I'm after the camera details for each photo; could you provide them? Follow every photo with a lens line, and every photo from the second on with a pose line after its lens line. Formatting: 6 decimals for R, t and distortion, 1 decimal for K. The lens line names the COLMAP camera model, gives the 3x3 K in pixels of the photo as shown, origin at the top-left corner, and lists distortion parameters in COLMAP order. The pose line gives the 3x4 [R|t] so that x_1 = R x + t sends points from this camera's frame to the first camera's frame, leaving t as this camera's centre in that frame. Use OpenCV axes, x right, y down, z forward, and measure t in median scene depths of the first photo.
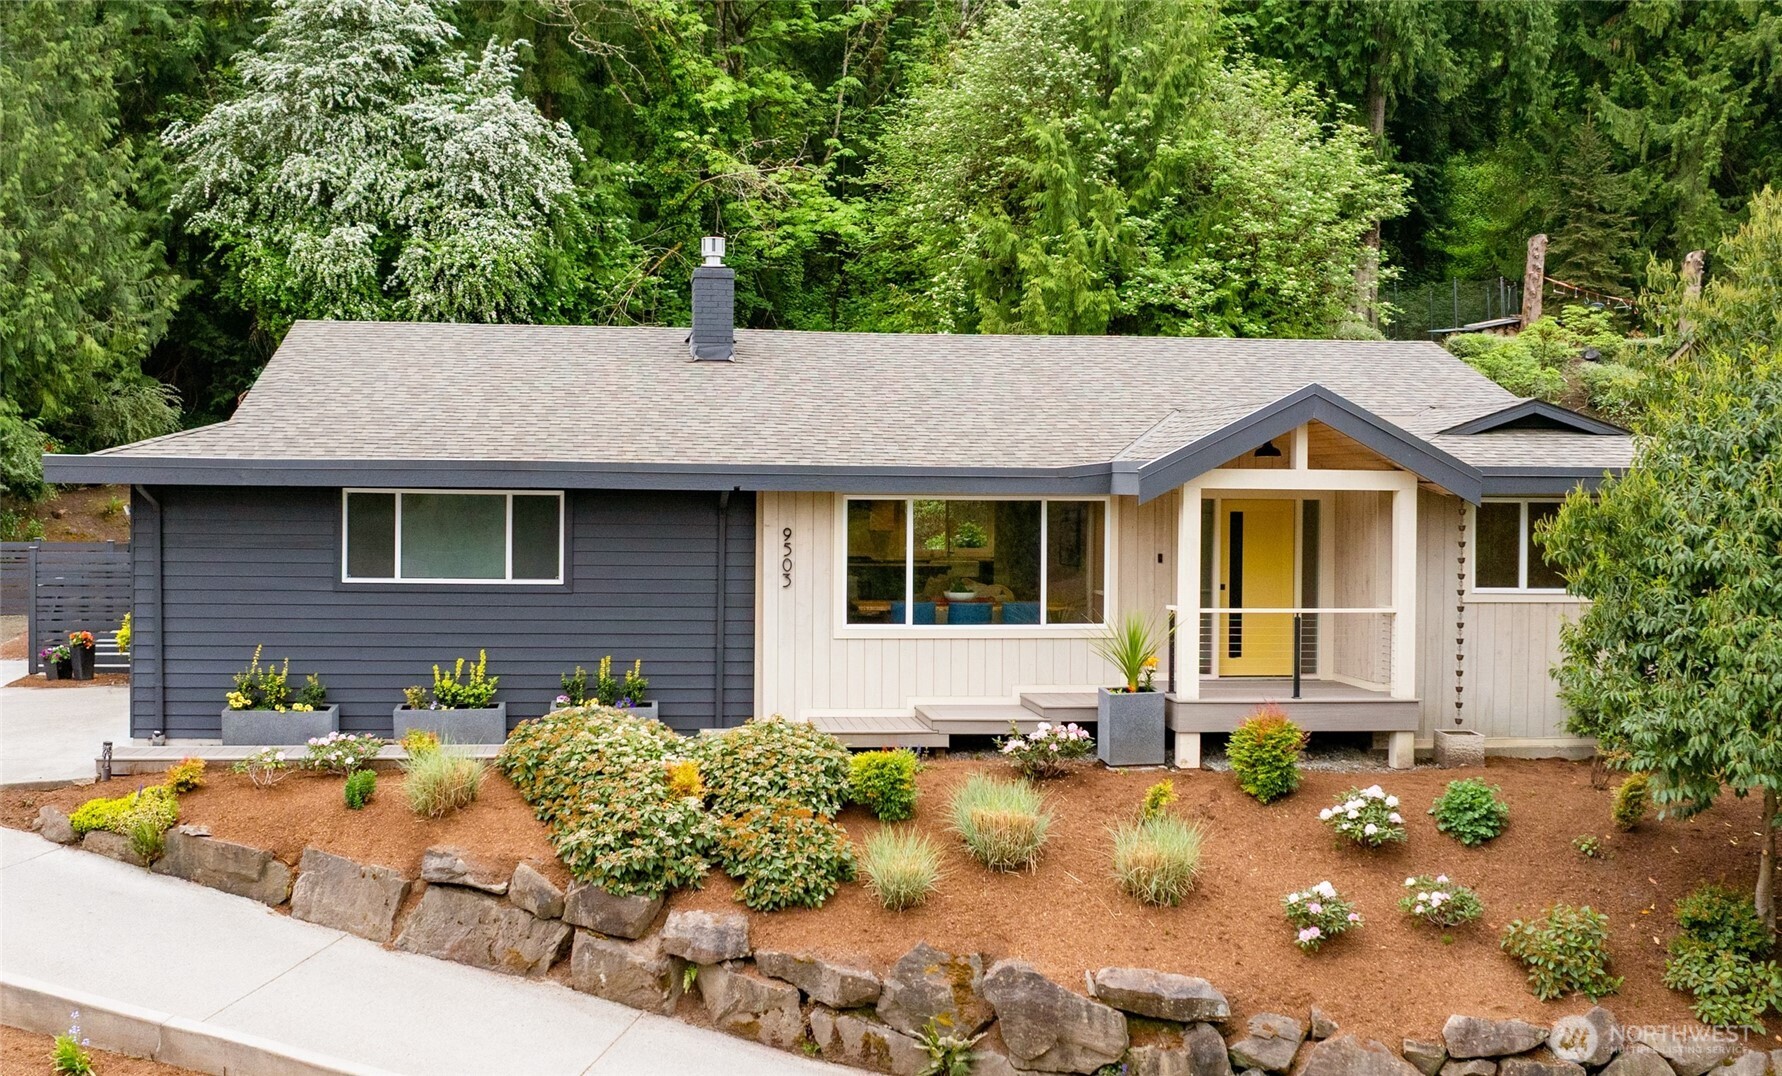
lens RADIAL K [[1872.0, 0, 827.9], [0, 1872.0, 538.9], [0, 0, 1]] dist [-0.016937, -0.018824]
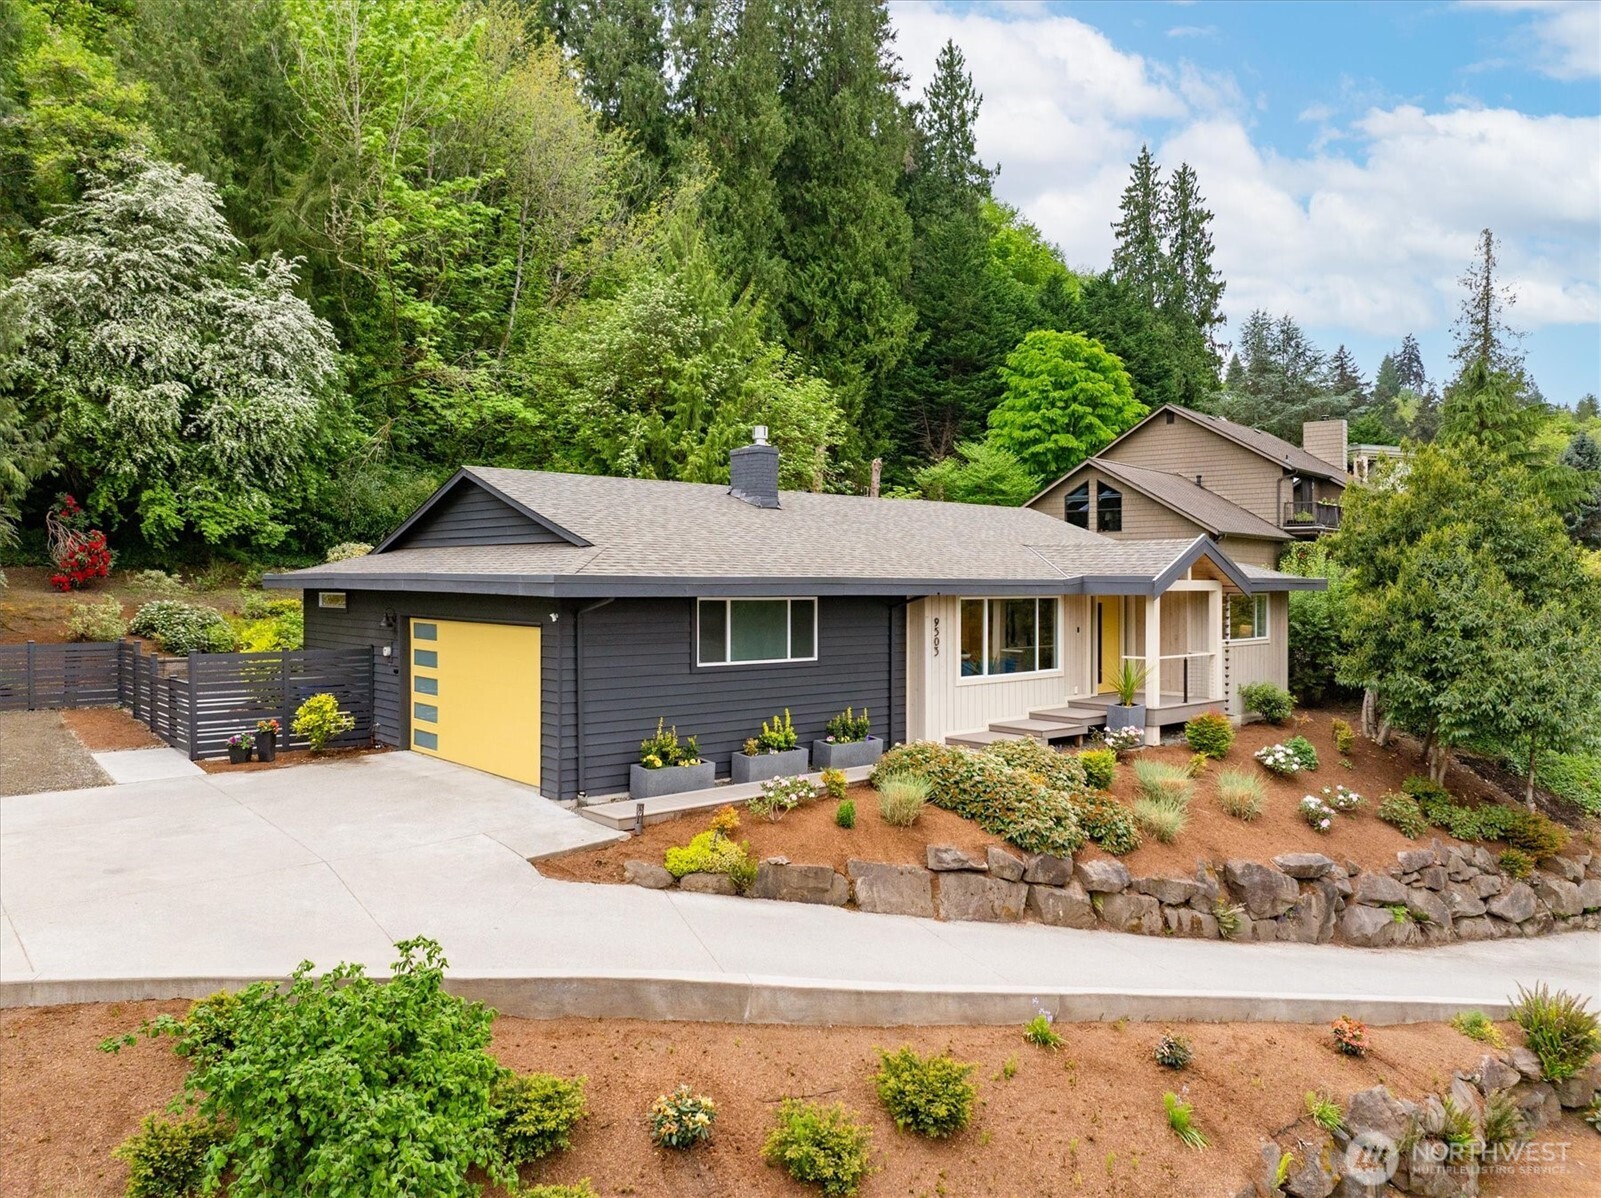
lens RADIAL K [[1118.1, 0, 800.5], [0, 1118.1, 599.0], [0, 0, 1]] dist [-0.034534, -0.000170]
pose [[0.818766, -0.015373, 0.573921, -0.658525], [0.020979, 0.999775, -0.003149, -0.021553], [-0.573744, 0.014619, 0.818905, 0.292805]]
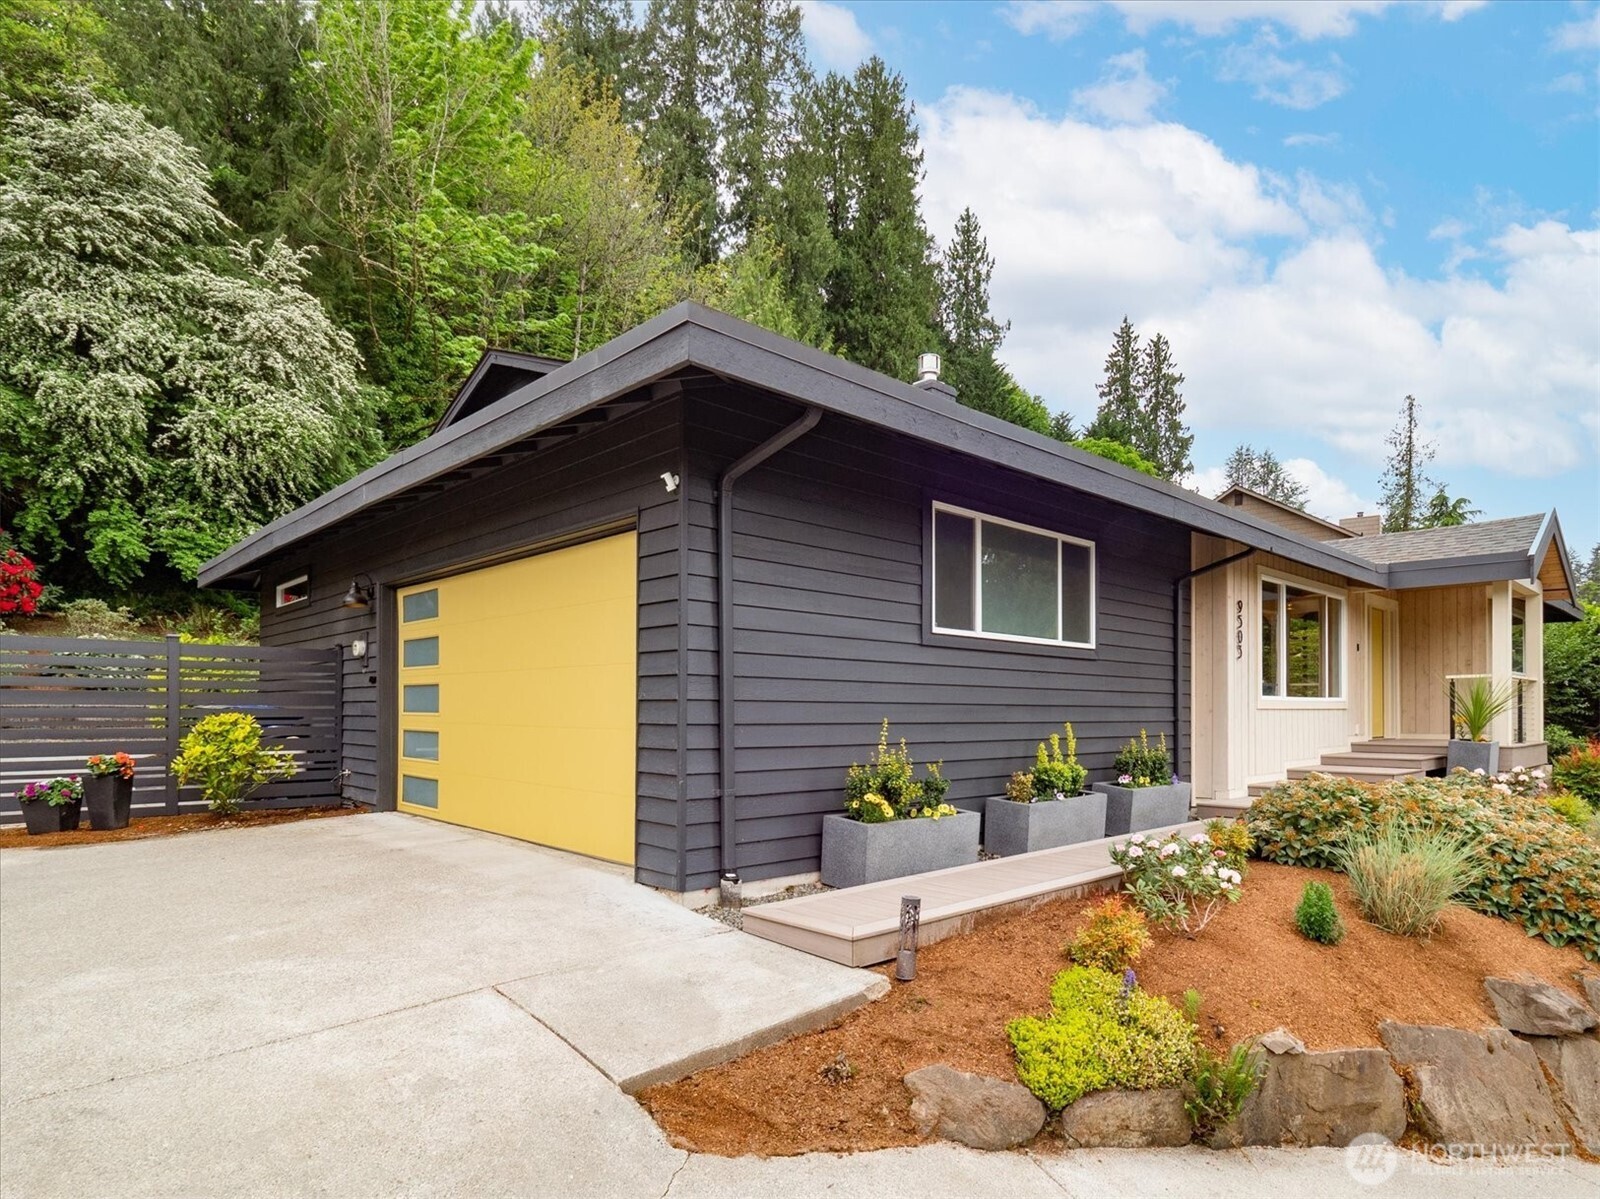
lens RADIAL K [[896.1, 0, 871.0], [0, 896.1, 712.9], [0, 0, 1]] dist [0.001198, 0.001765]
pose [[0.775981, -0.009862, 0.630680, -0.491179], [0.023283, 0.999644, -0.013015, 0.057447], [-0.630327, 0.024783, 0.775934, 0.747226]]
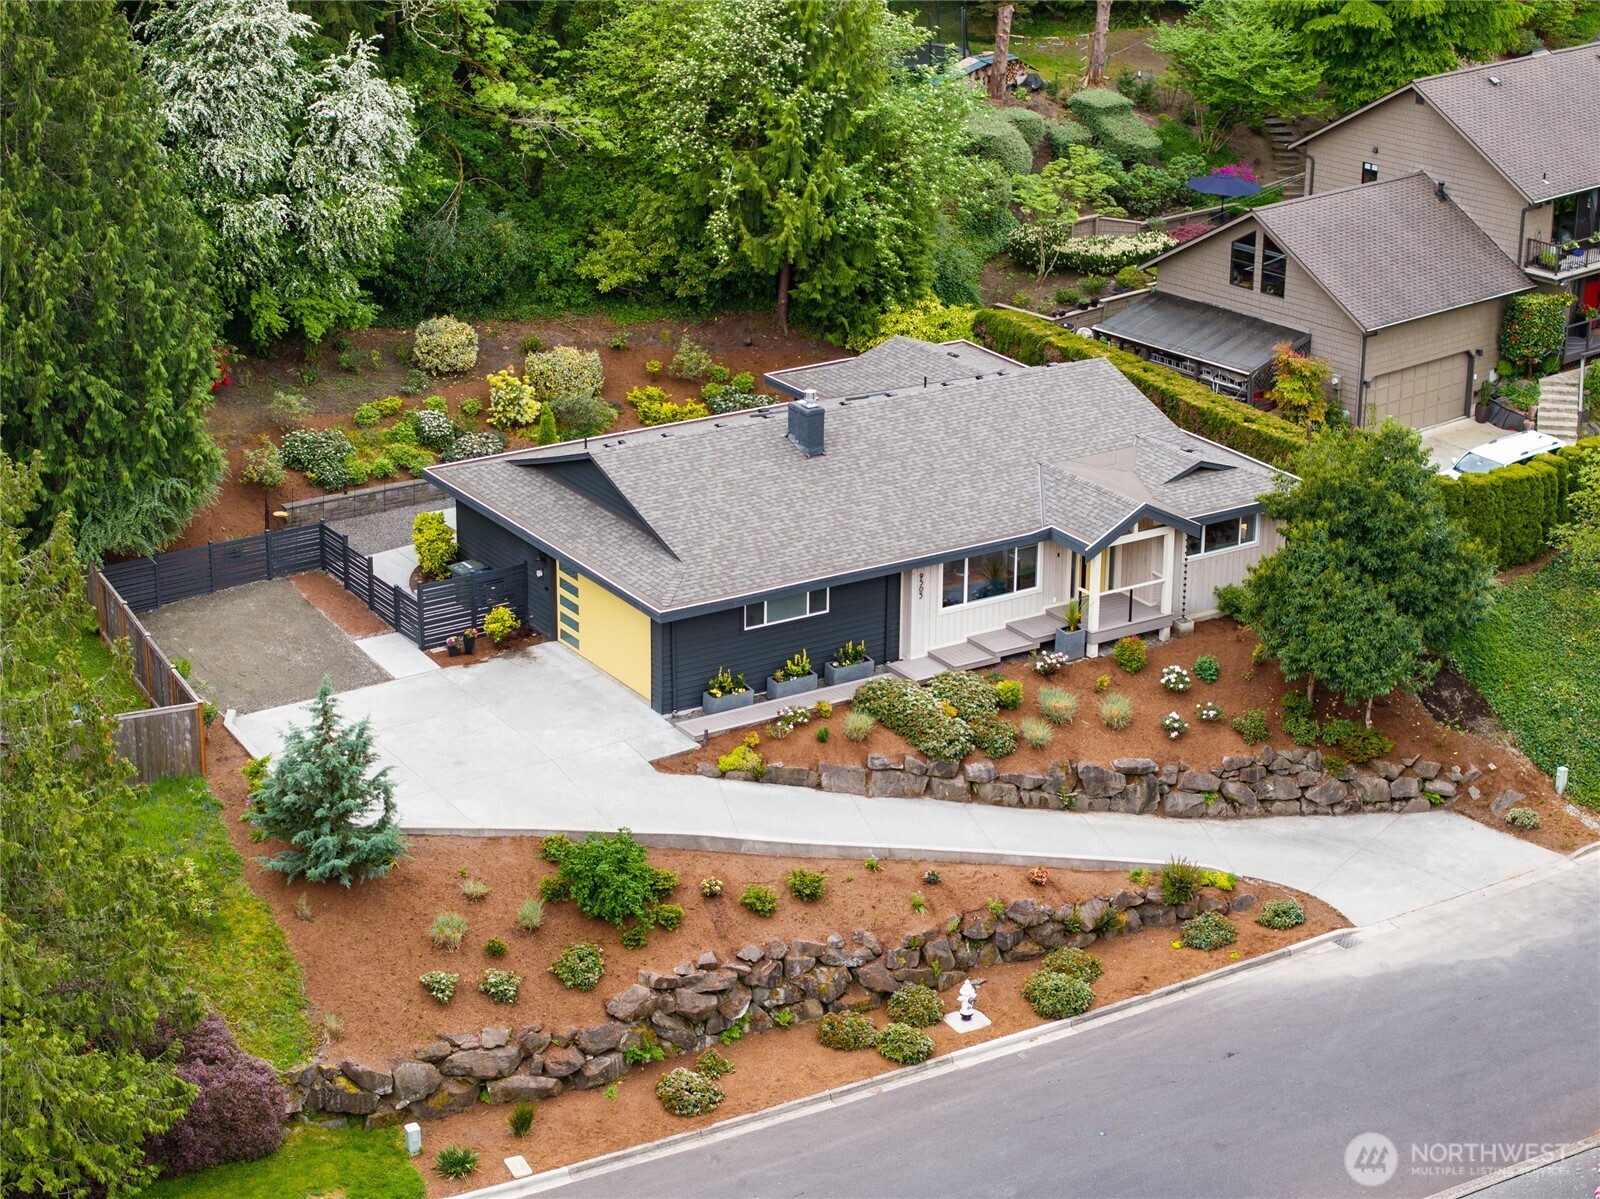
lens RADIAL K [[3151.9, 0, 800.0], [0, 3151.9, 599.5], [0, 0, 1]] dist [-0.051003, -0.170172]
pose [[0.895051, -0.158851, 0.416713, -1.721199], [0.010830, 0.941877, 0.335784, -1.239658], [-0.445832, -0.296031, 0.844749, -2.116094]]
